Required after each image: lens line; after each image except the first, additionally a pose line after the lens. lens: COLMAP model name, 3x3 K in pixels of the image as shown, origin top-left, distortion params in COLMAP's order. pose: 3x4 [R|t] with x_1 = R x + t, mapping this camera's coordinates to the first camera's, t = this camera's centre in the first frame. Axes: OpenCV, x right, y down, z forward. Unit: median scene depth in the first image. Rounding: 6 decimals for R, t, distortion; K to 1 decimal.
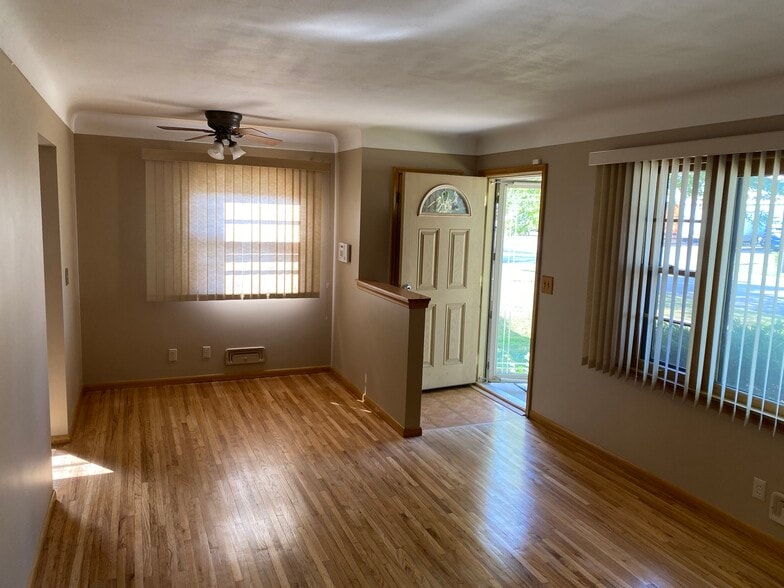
lens RADIAL K [[602.6, 0, 390.0], [0, 602.6, 292.8], [0, 0, 1]] dist [0.034958, -0.028382]
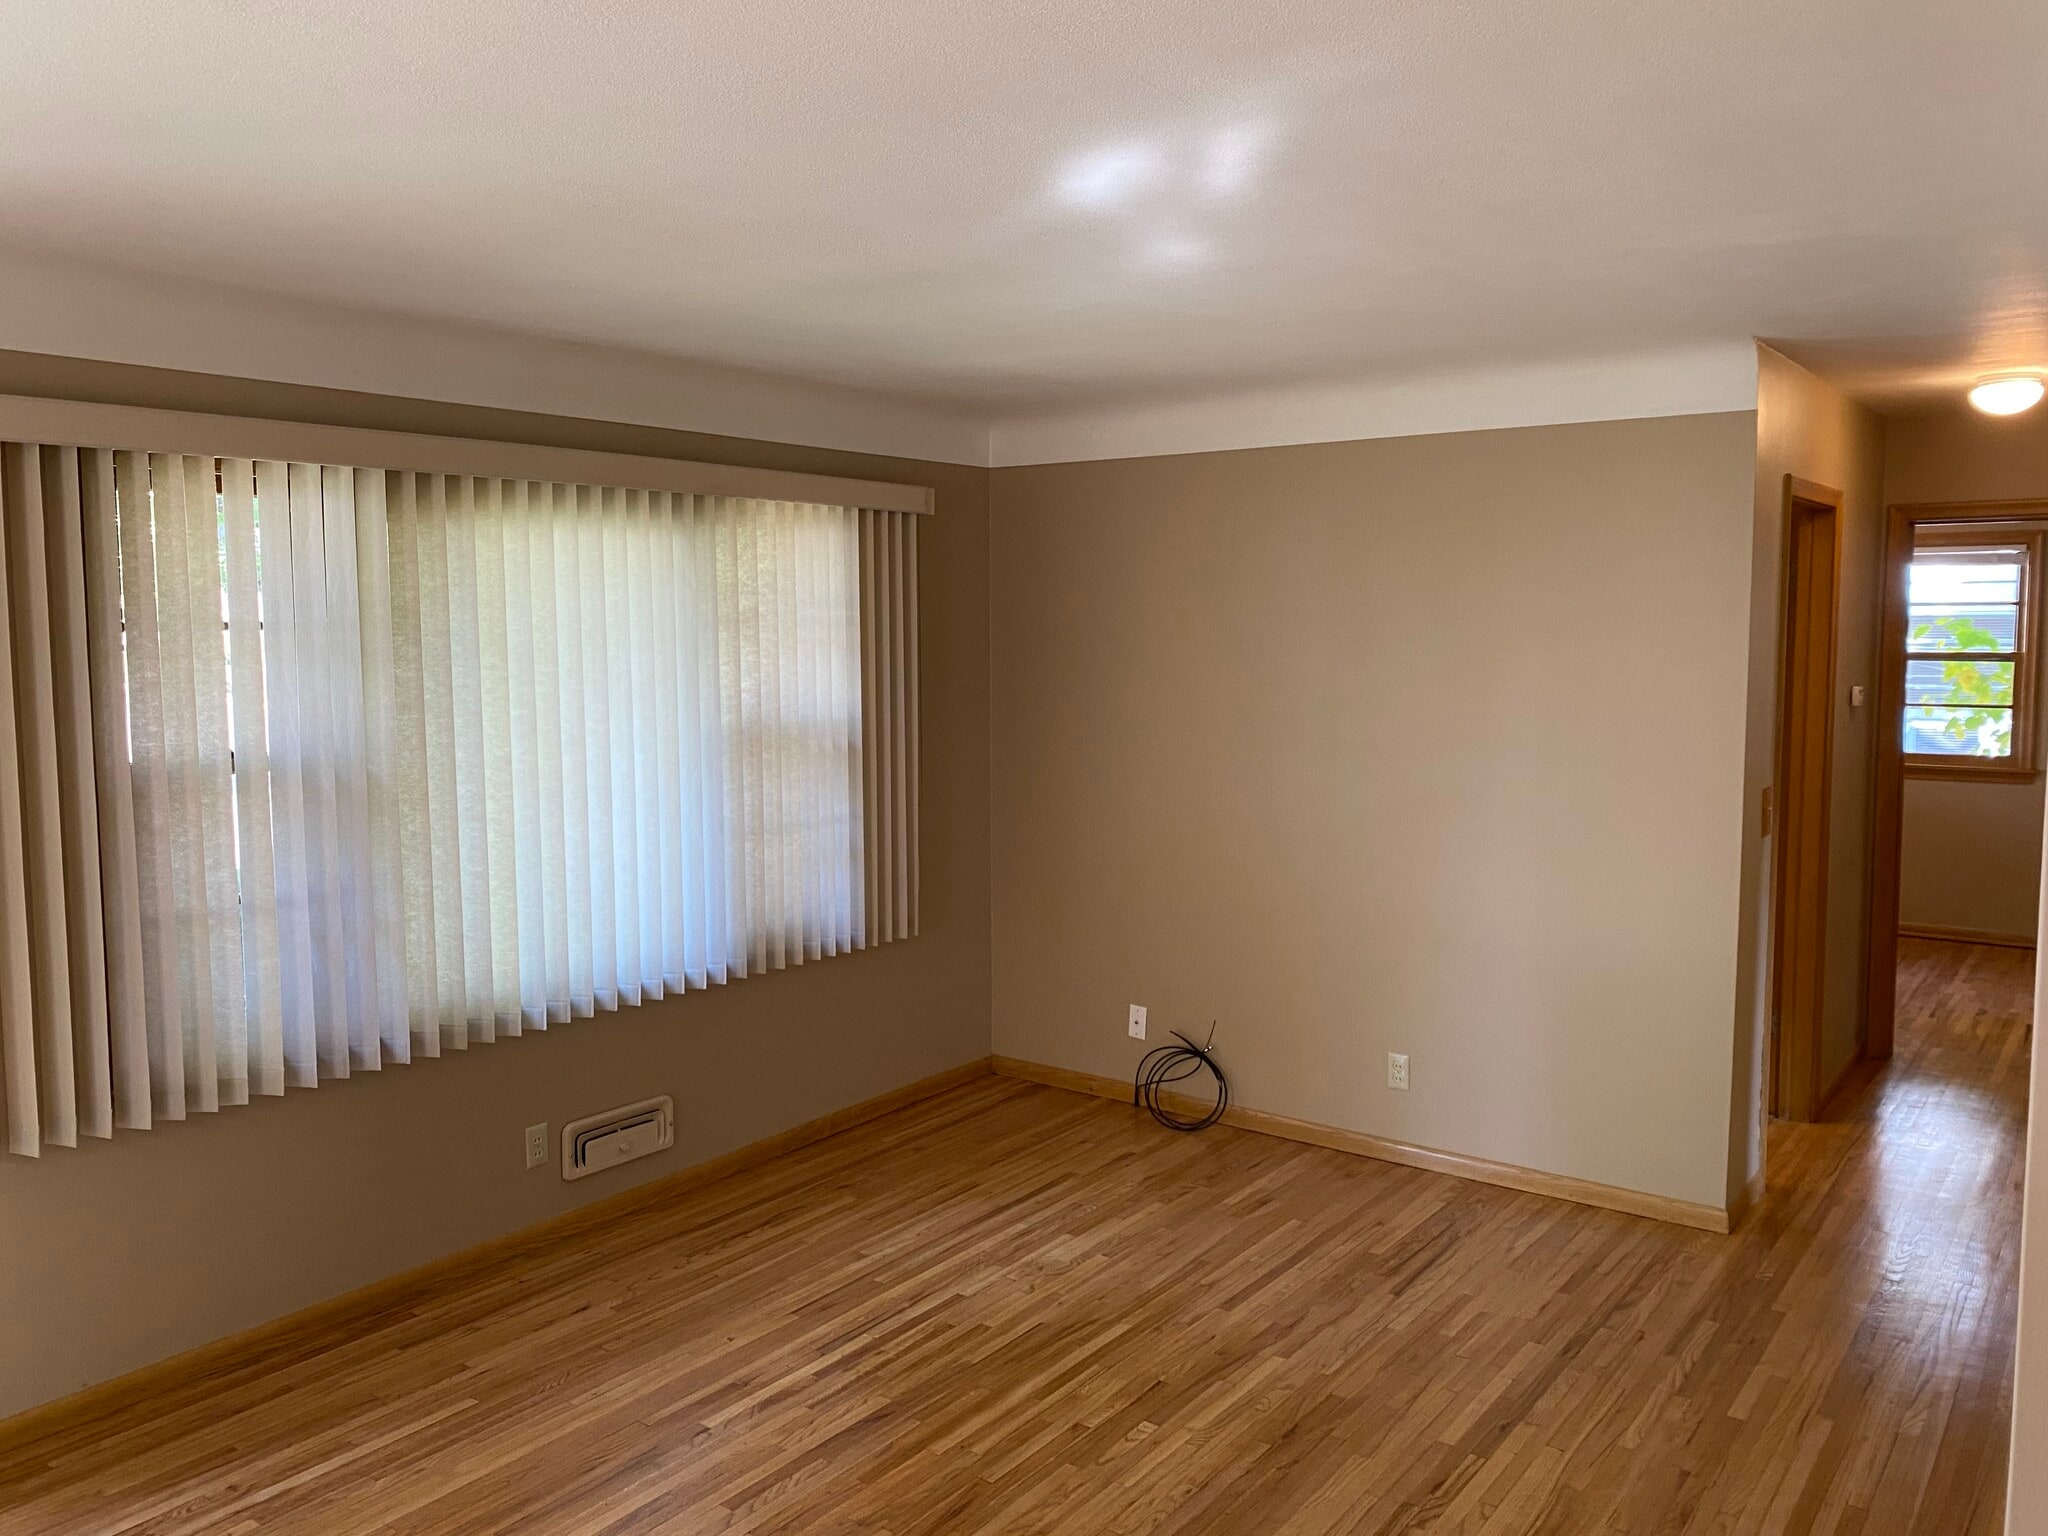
lens RADIAL K [[1574.2, 0, 1020.8], [0, 1574.2, 767.4], [0, 0, 1]] dist [0.034958, -0.028382]
pose [[-0.503136, -0.113906, 0.856668, -0.628753], [0.101407, 0.976646, 0.189416, -0.177273], [-0.858237, 0.182174, -0.479835, 1.118439]]
